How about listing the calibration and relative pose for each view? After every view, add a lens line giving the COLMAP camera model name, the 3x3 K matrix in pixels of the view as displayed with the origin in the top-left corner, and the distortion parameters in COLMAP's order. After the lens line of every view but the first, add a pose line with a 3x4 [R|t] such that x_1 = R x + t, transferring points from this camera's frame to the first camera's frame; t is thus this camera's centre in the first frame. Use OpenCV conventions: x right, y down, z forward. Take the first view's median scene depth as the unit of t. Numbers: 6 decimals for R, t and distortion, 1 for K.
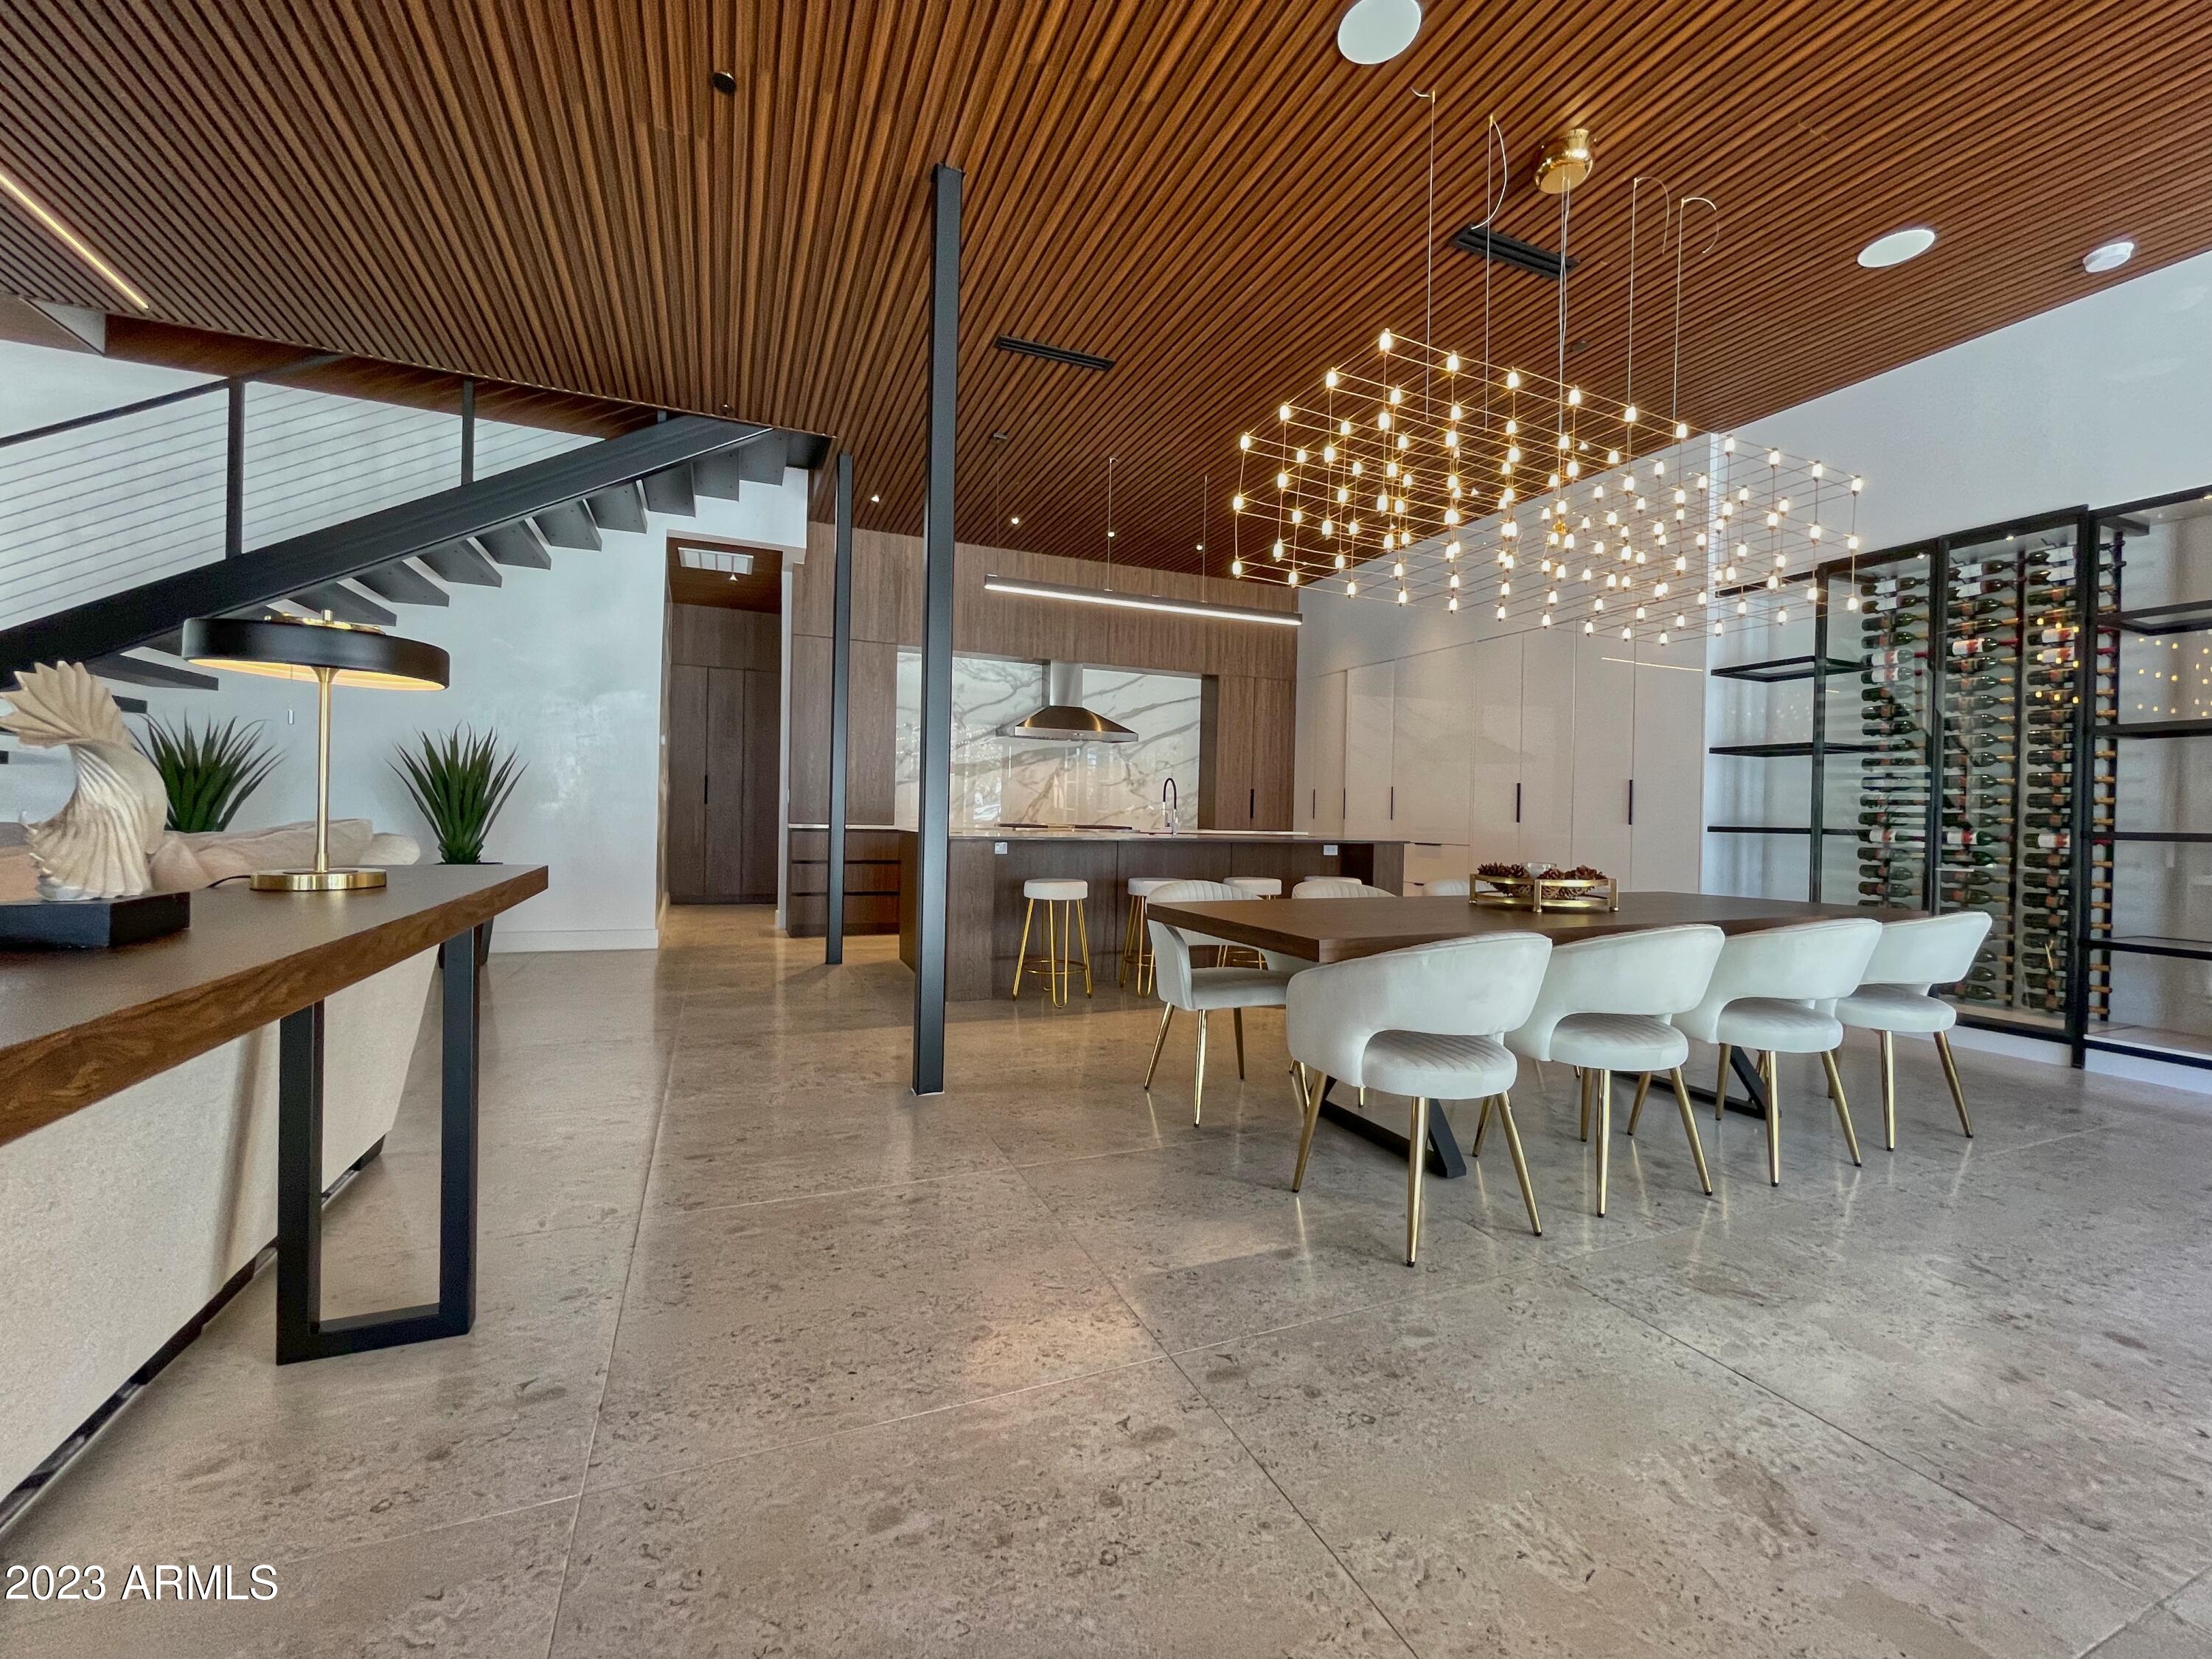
lens RADIAL K [[899.4, 0, 1098.9], [0, 899.4, 820.7], [0, 0, 1]] dist [-0.007778, 0.004695]
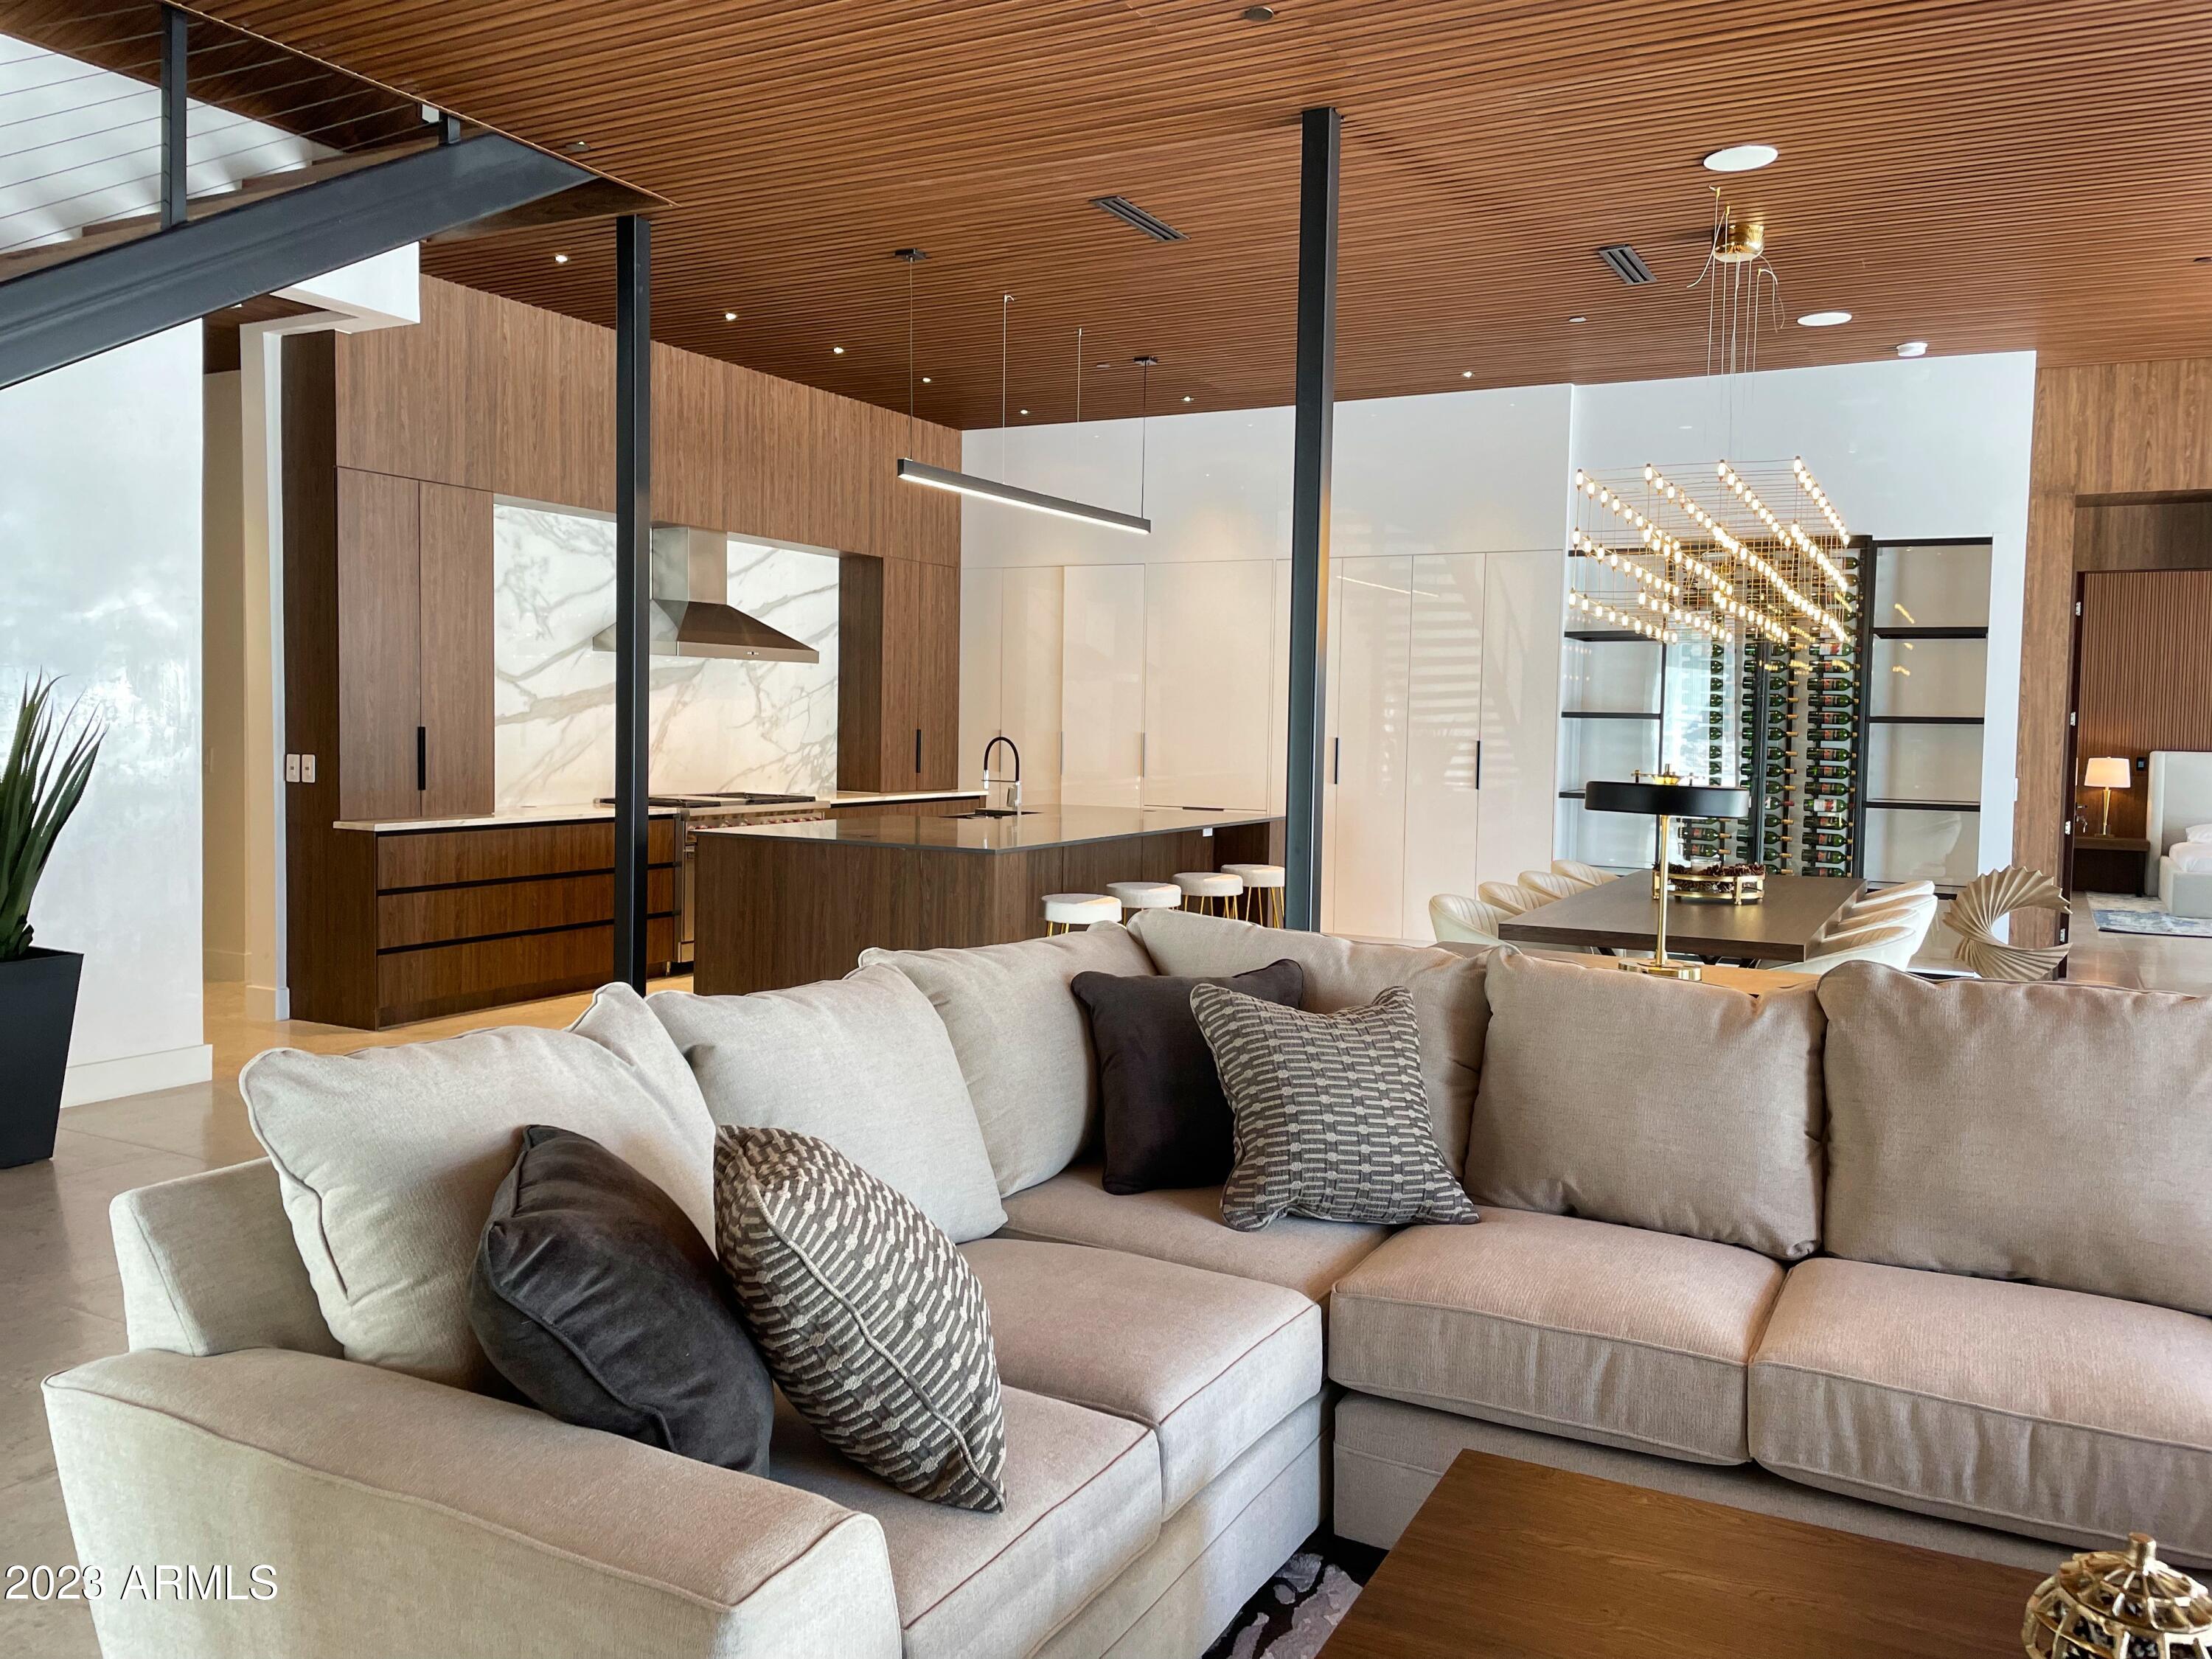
lens RADIAL K [[1675.6, 0, 1113.5], [0, 1675.6, 800.1], [0, 0, 1]] dist [0.058956, -0.061663]
pose [[0.777820, -0.035005, 0.627512, -0.849528], [-0.003074, 0.998224, 0.059495, -0.097003], [-0.628480, -0.048206, 0.776331, -0.108327]]
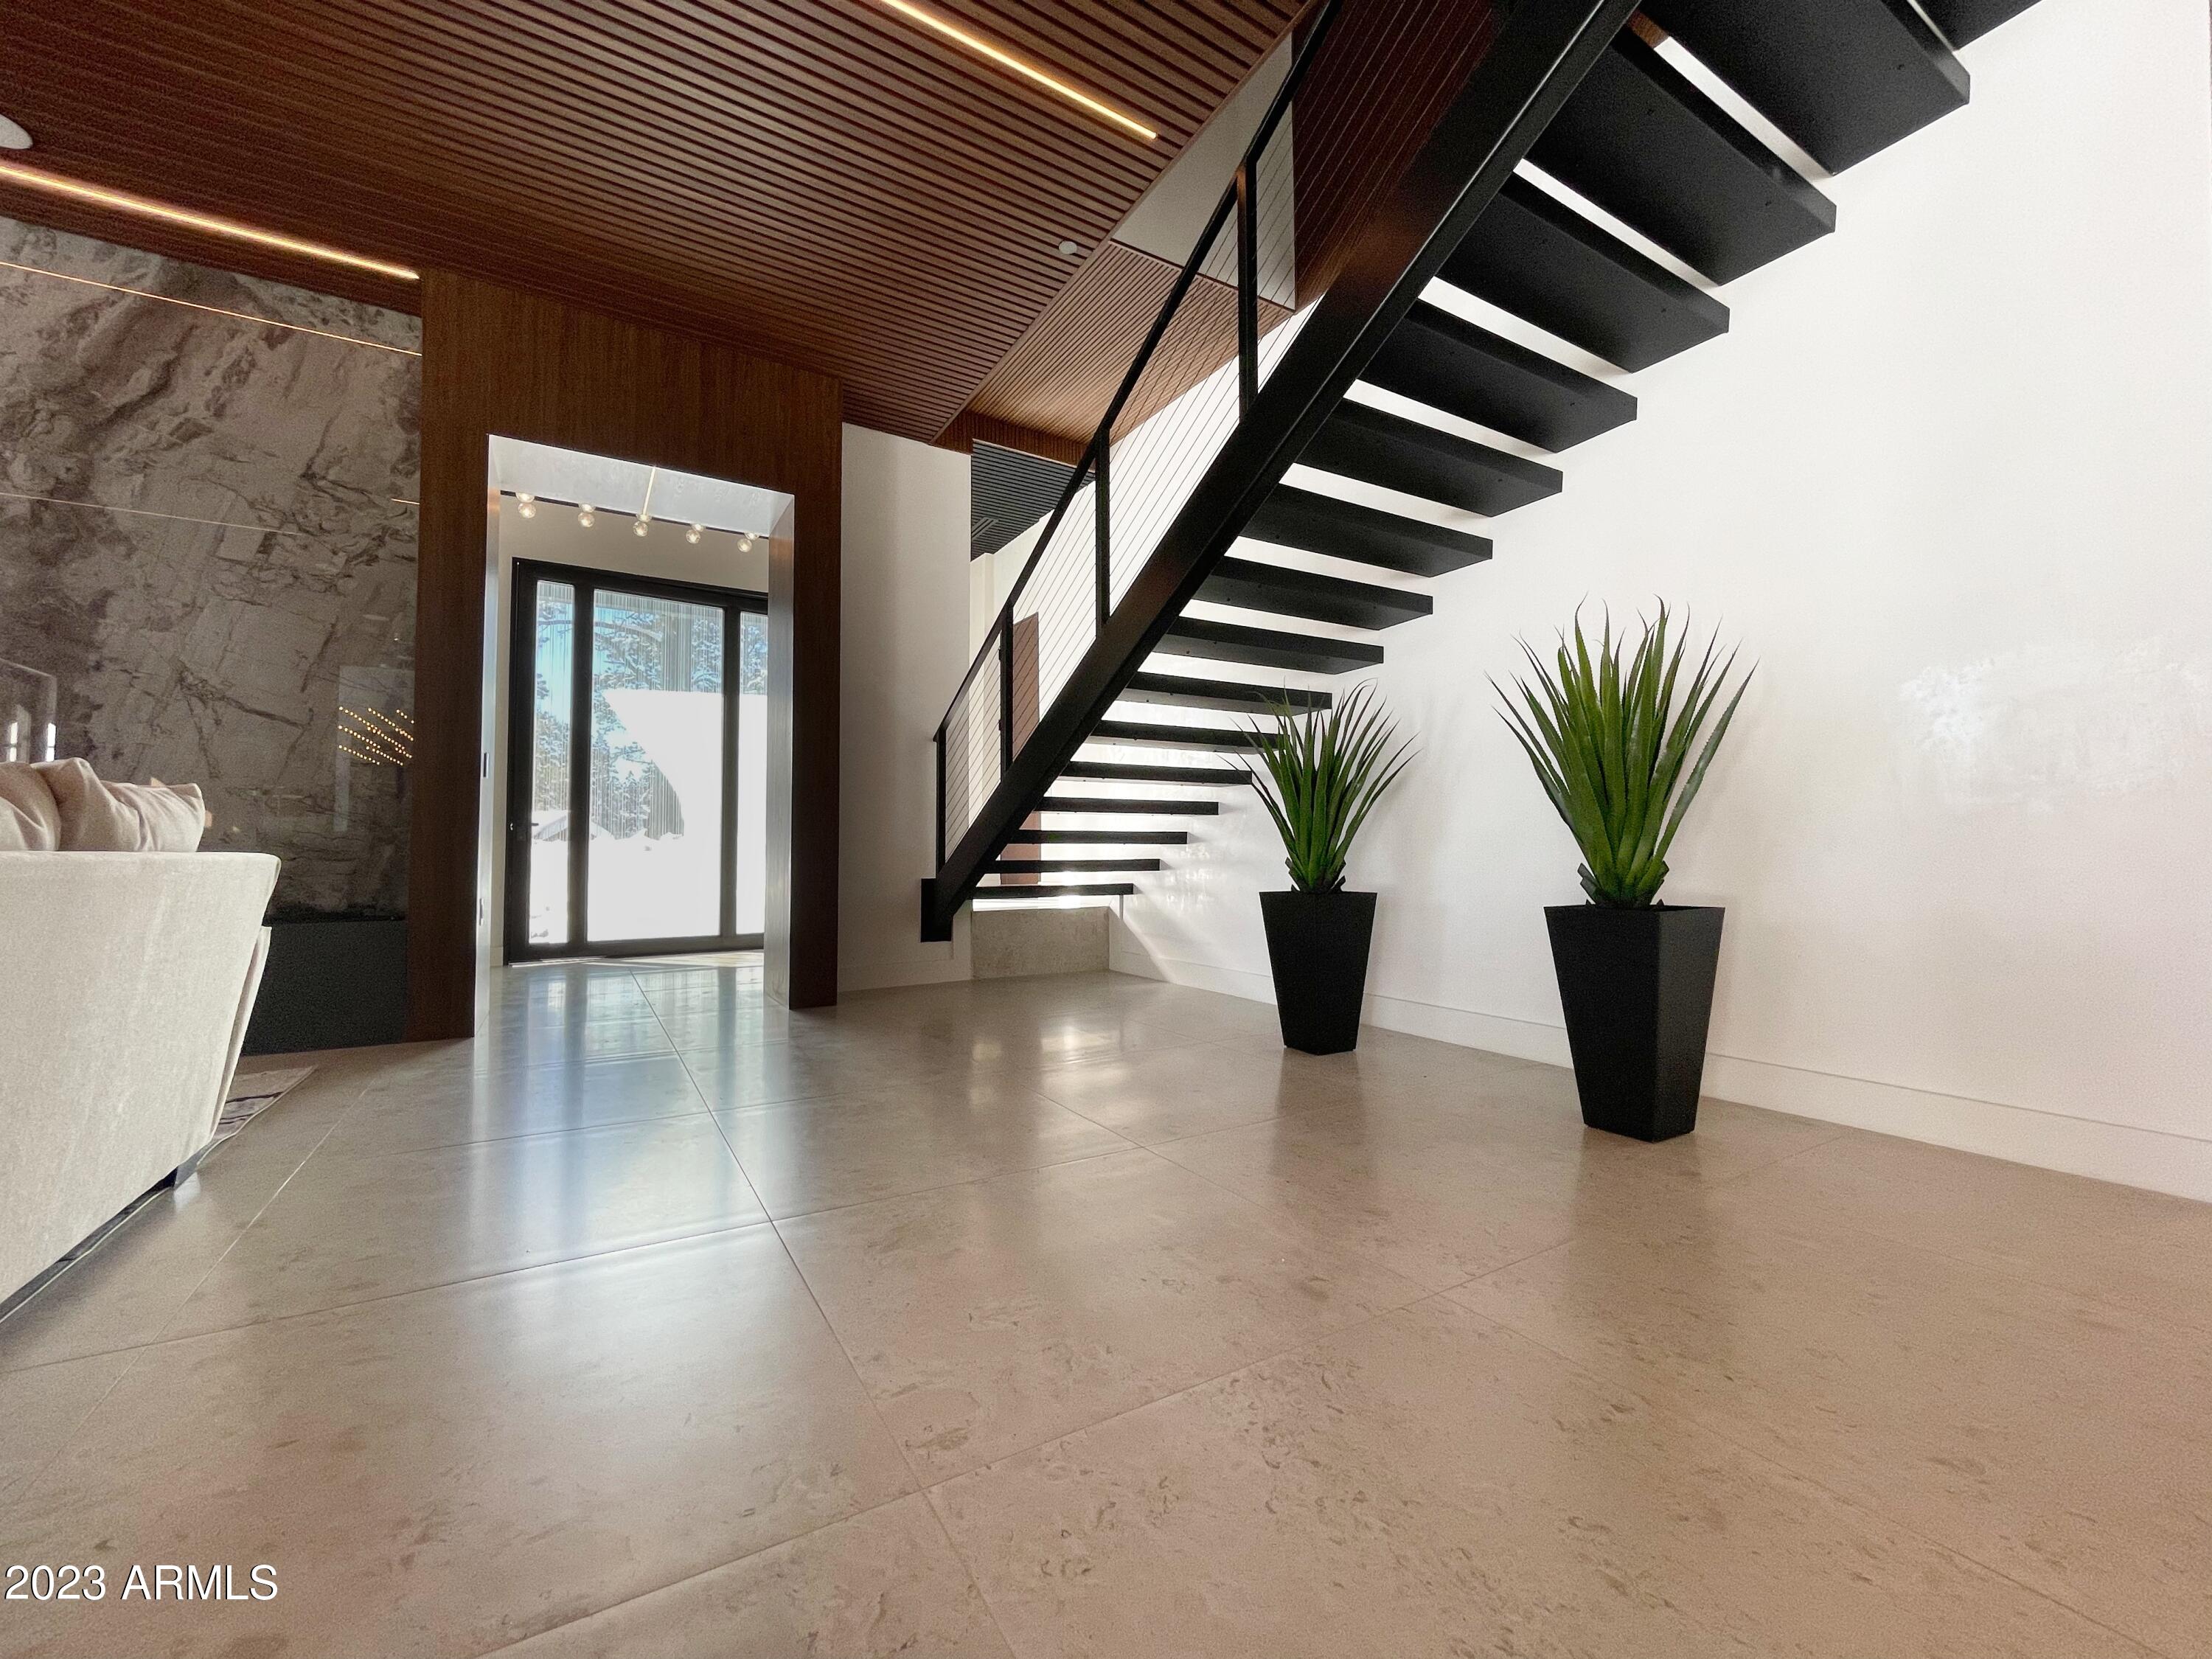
lens RADIAL K [[899.4, 0, 1098.9], [0, 899.4, 820.7], [0, 0, 1]] dist [-0.007778, 0.004695]
pose [[0.144896, -0.059525, -0.987655, -0.260320], [0.004046, 0.998216, -0.059568, 0.031509], [0.989439, 0.004635, 0.144878, 0.685488]]
